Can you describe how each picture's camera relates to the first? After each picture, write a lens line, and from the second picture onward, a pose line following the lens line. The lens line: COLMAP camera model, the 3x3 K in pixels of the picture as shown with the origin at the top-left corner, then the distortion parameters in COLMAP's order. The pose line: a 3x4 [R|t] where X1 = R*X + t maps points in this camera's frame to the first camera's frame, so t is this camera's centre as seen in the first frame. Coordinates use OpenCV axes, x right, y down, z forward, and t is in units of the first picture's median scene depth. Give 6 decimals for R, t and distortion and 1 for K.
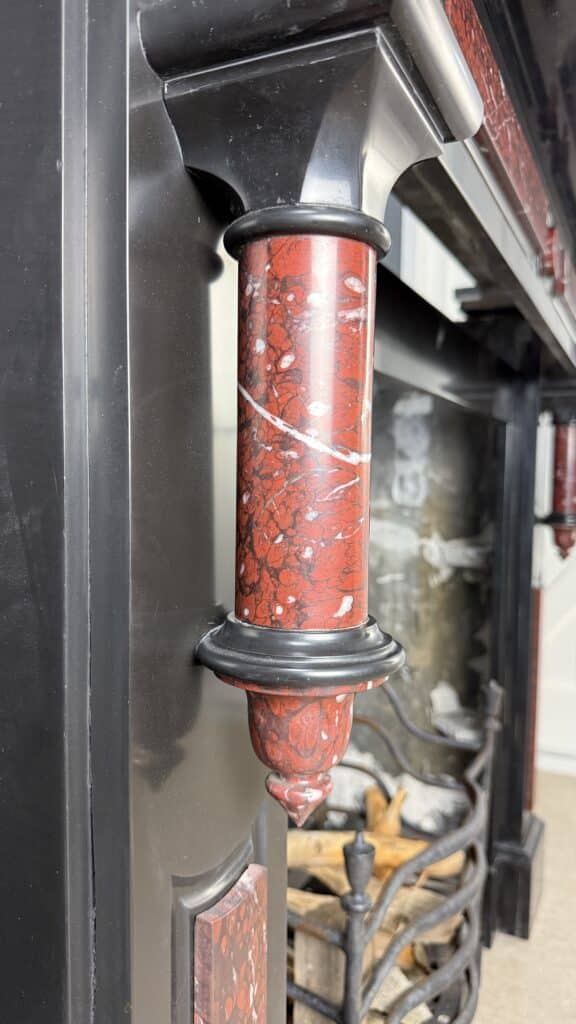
lens RADIAL K [[759.9, 0, 290.8], [0, 759.9, 508.2], [0, 0, 1]] dist [0.013532, -0.040086]
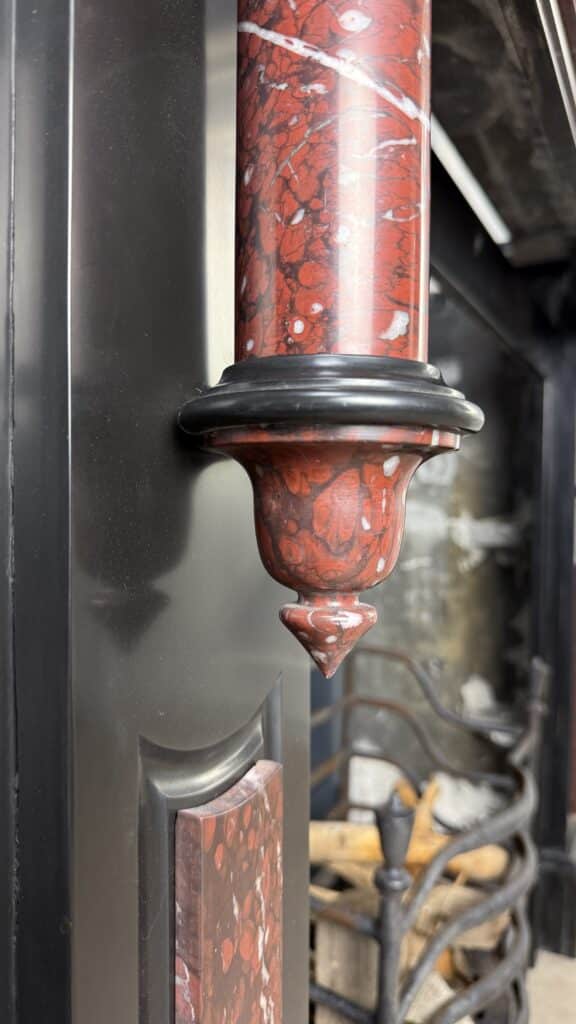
lens RADIAL K [[759.9, 0, 282.9], [0, 759.9, 515.0], [0, 0, 1]] dist [0.013532, -0.040086]
pose [[0.999488, -0.004010, -0.031758, -0.007782], [0.002923, 0.999410, -0.034213, 0.293796], [0.031877, 0.034102, 0.998910, 0.309068]]
